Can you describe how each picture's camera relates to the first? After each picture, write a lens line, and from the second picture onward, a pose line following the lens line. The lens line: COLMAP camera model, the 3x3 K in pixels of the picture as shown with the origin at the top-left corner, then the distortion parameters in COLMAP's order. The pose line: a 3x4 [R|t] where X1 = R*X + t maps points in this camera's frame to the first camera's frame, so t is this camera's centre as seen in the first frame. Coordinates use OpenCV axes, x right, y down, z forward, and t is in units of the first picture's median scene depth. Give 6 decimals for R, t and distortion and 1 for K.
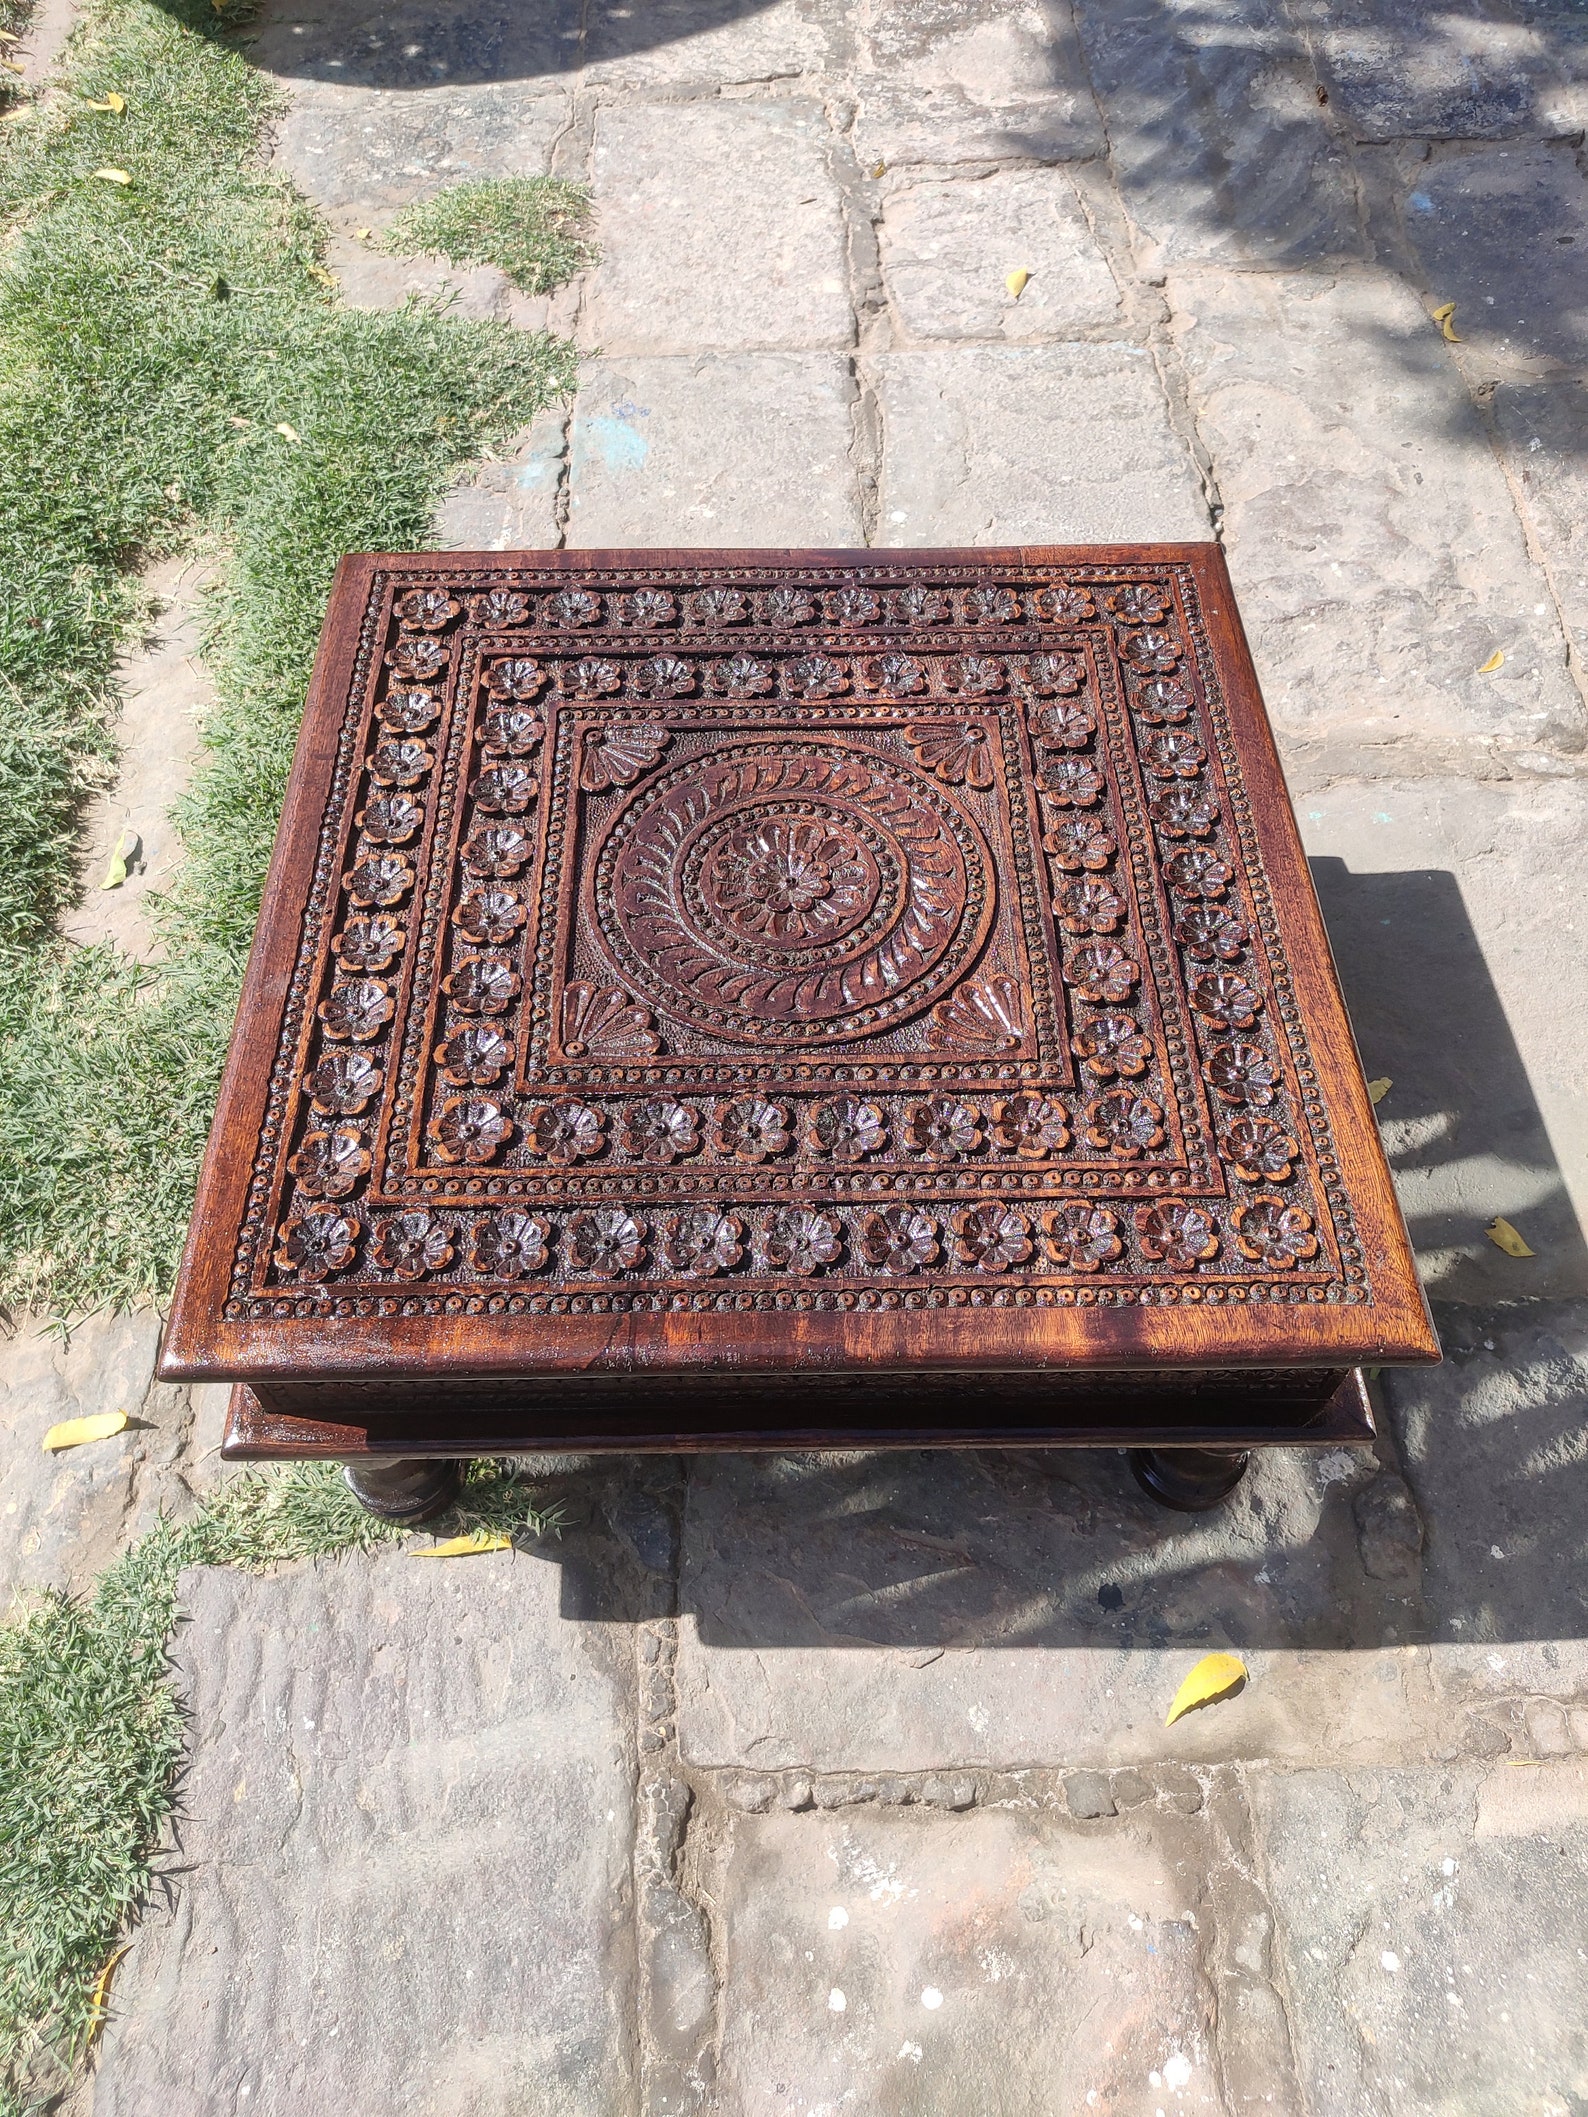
lens RADIAL K [[1620.6, 0, 794.0], [0, 1620.6, 1058.5], [0, 0, 1]] dist [-0.004490, 0.054815]
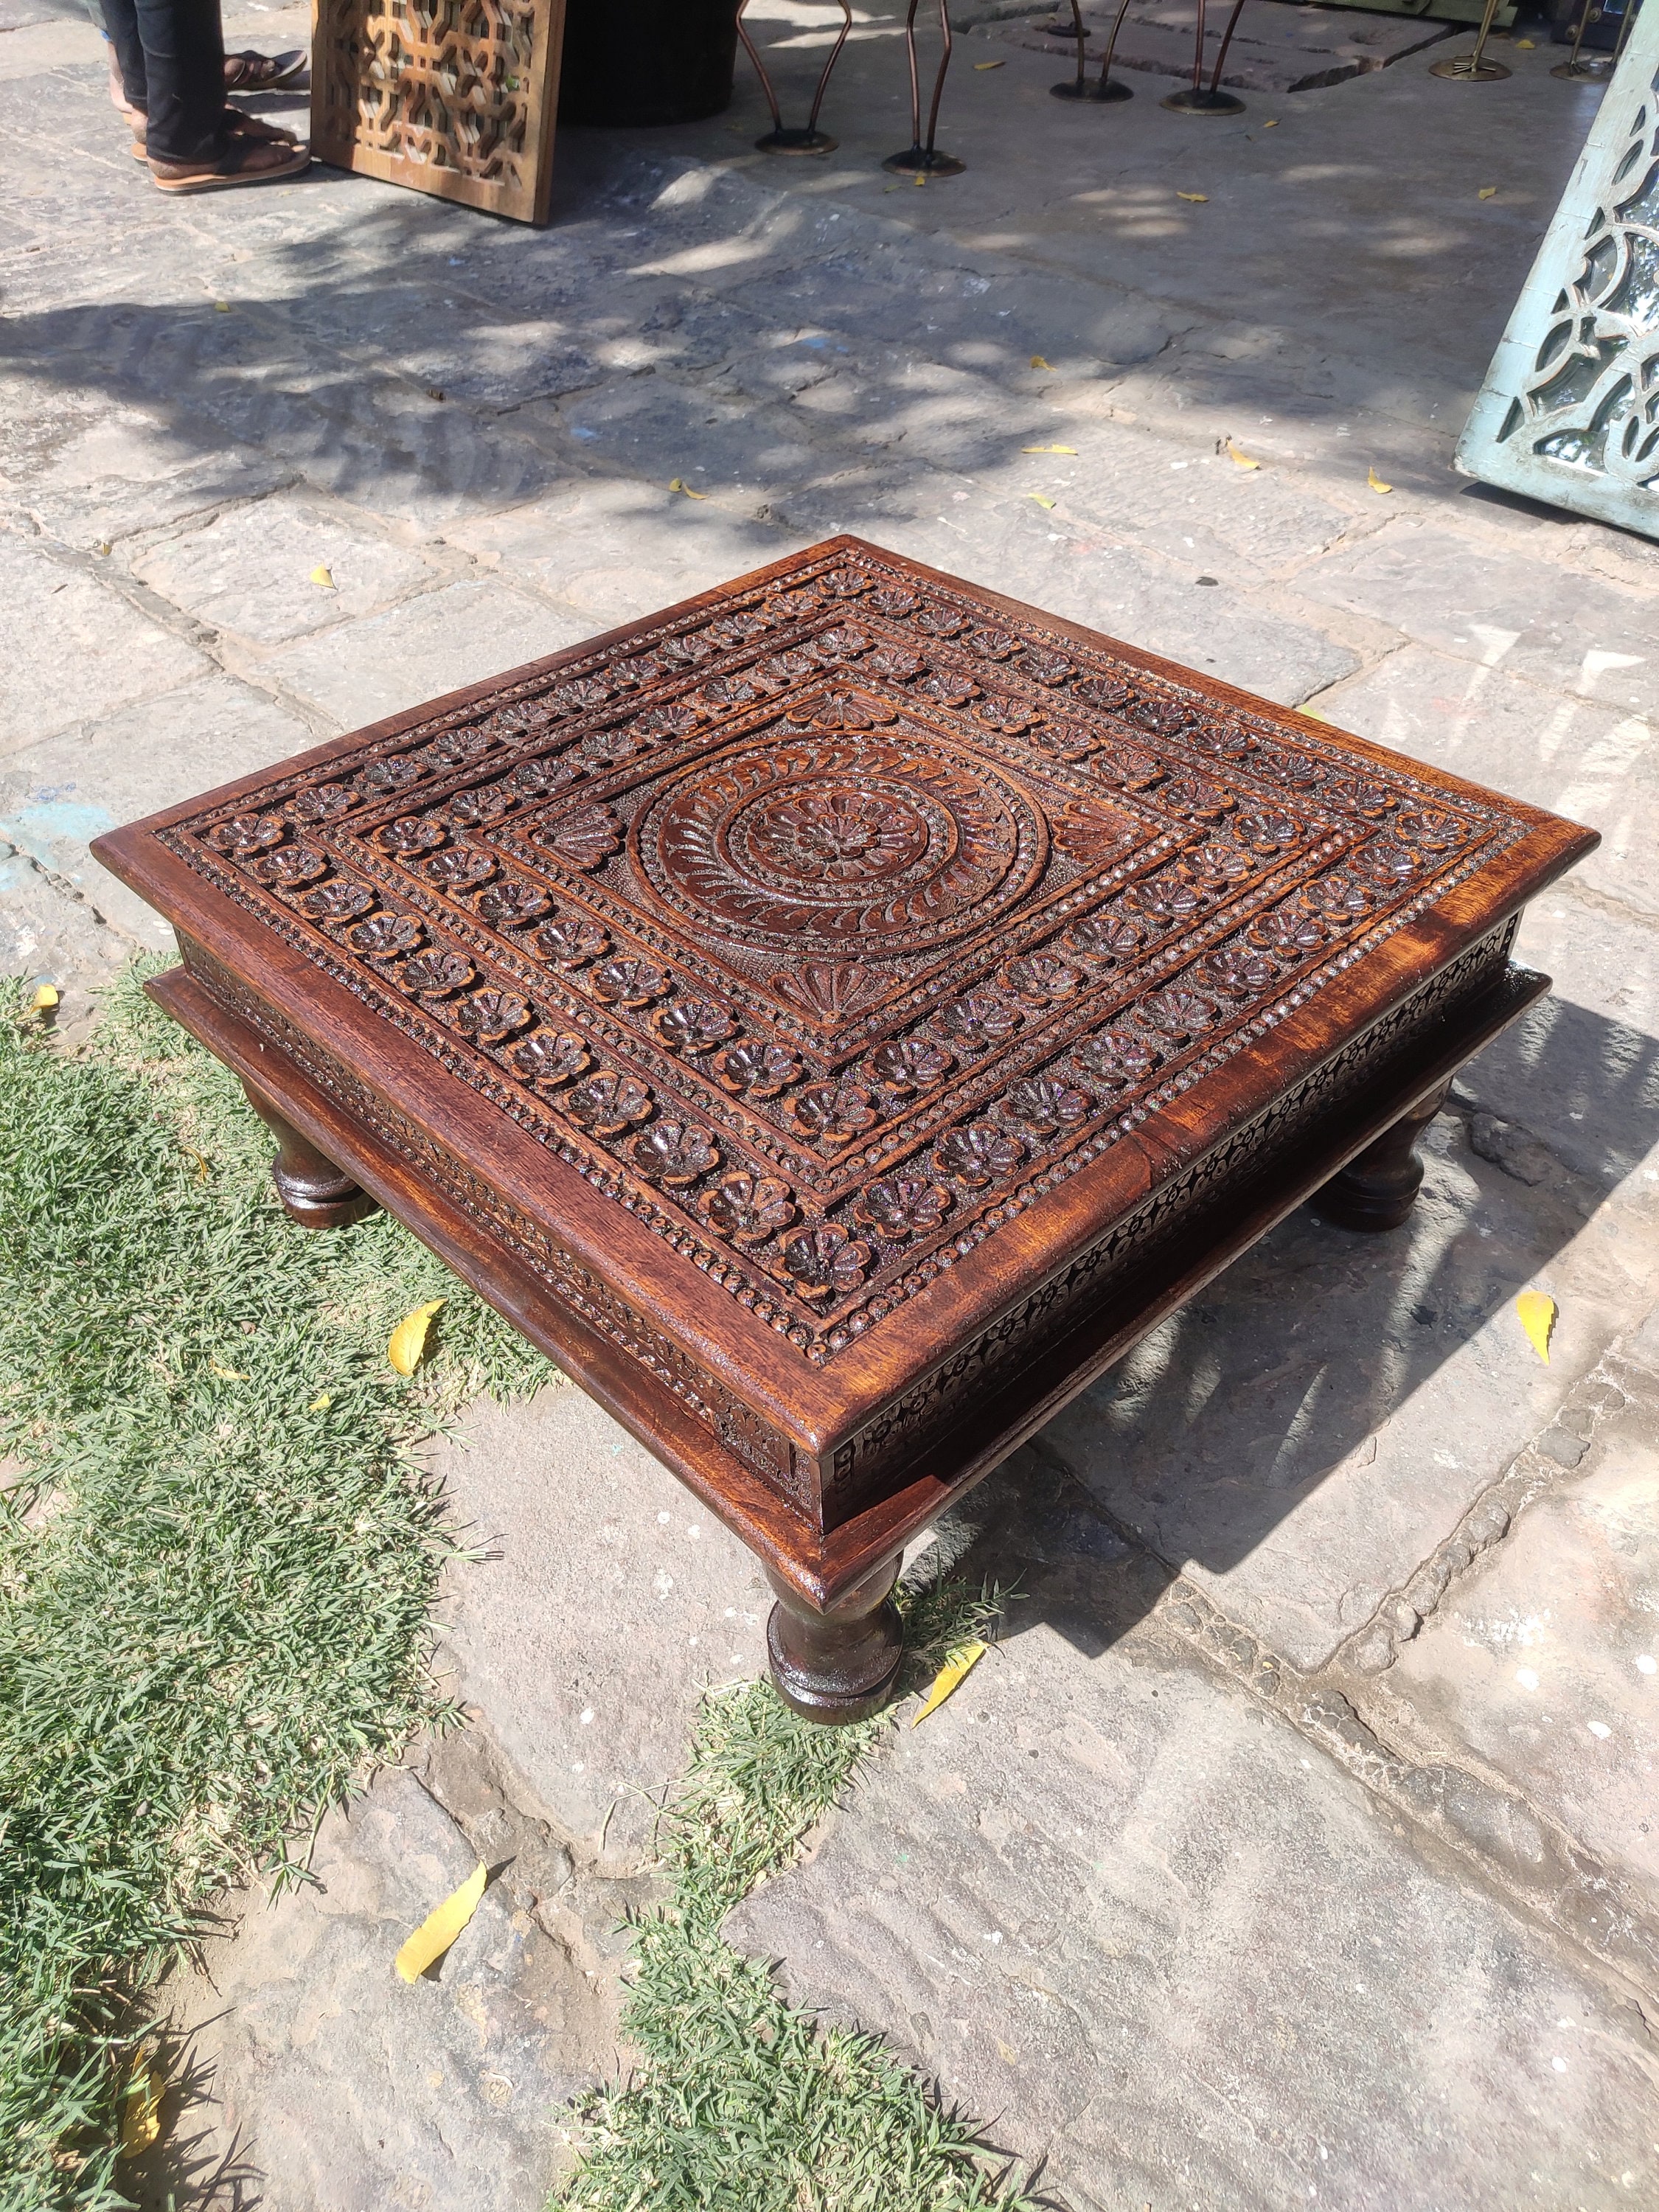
lens RADIAL K [[1713.9, 0, 829.5], [0, 1713.9, 1106.0], [0, 0, 1]] dist [-0.002331, 0.061863]
pose [[0.725431, -0.453378, 0.517879, -0.520924], [0.572703, 0.814940, -0.088786, 0.094833], [-0.381787, 0.360999, 0.850834, 0.153520]]
